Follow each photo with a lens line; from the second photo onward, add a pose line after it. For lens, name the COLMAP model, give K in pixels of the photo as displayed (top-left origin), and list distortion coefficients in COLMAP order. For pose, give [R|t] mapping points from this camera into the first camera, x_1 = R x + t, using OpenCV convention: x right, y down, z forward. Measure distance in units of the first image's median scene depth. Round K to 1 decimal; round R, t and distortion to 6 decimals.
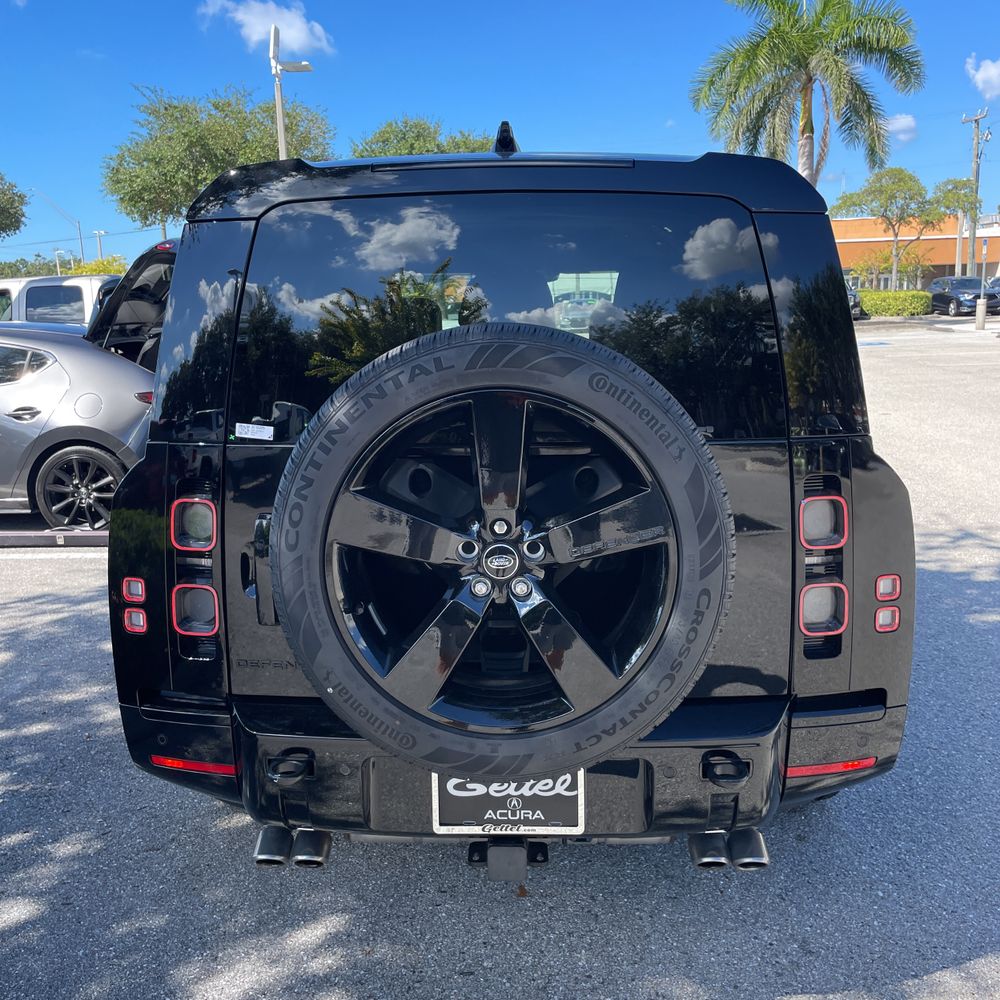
lens RADIAL K [[985.8, 0, 483.9], [0, 985.8, 501.6], [0, 0, 1]] dist [0.082778, -0.110555]
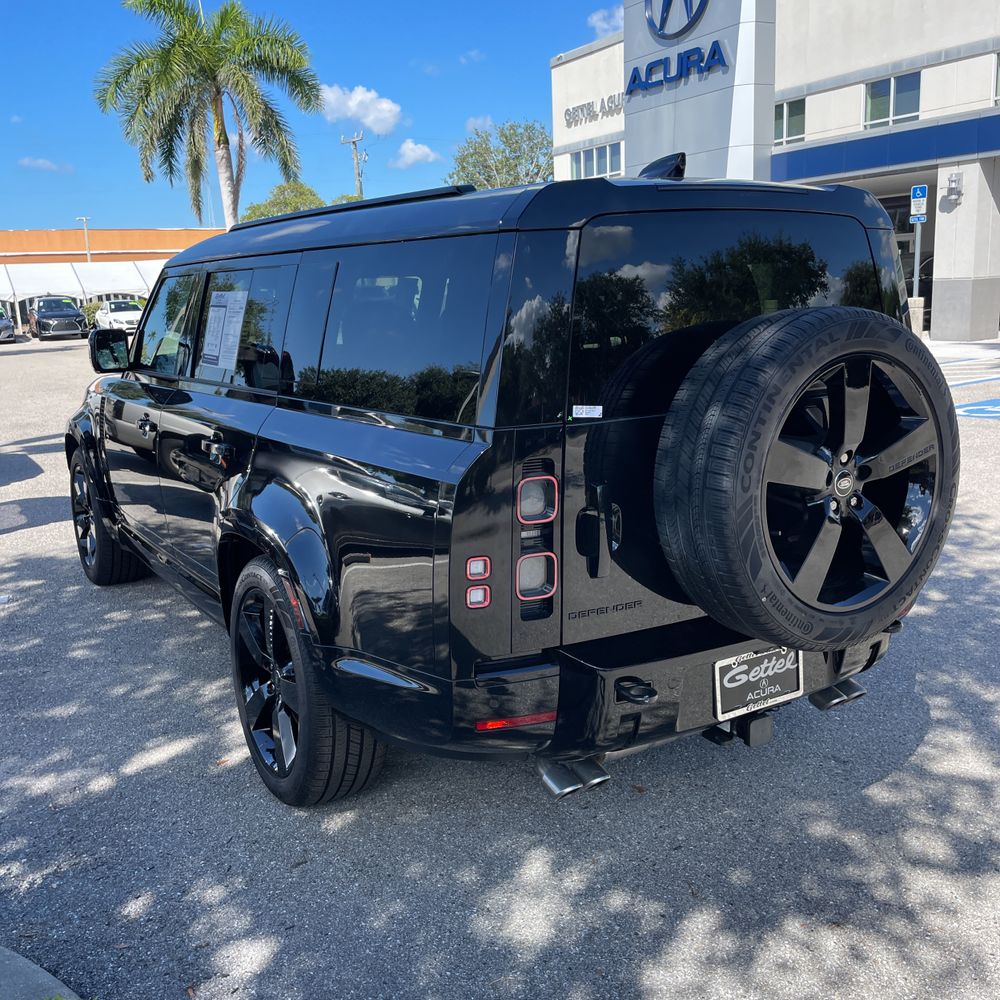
lens RADIAL K [[985.8, 0, 483.9], [0, 985.8, 501.6], [0, 0, 1]] dist [0.082778, -0.110555]
pose [[0.845560, -0.127051, 0.518543, -0.908736], [0.130678, 0.990979, 0.029716, -0.015507], [-0.517641, 0.042635, 0.854535, 0.075087]]
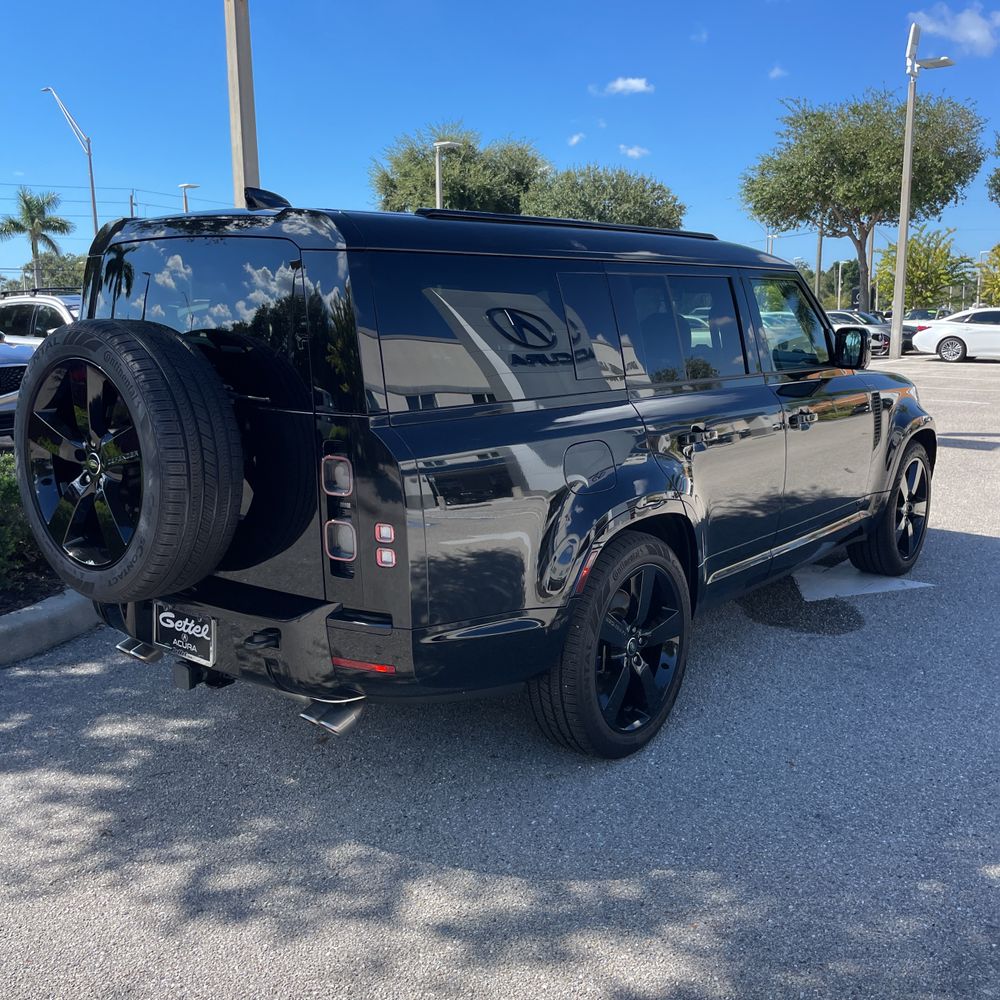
lens RADIAL K [[975.5, 0, 503.4], [0, 975.5, 471.7], [0, 0, 1]] dist [0.090799, -0.128396]
pose [[0.814276, 0.116089, -0.568751, 1.228914], [-0.132112, 0.991147, 0.013162, -0.026784], [0.565244, 0.064421, 0.822404, 0.033894]]
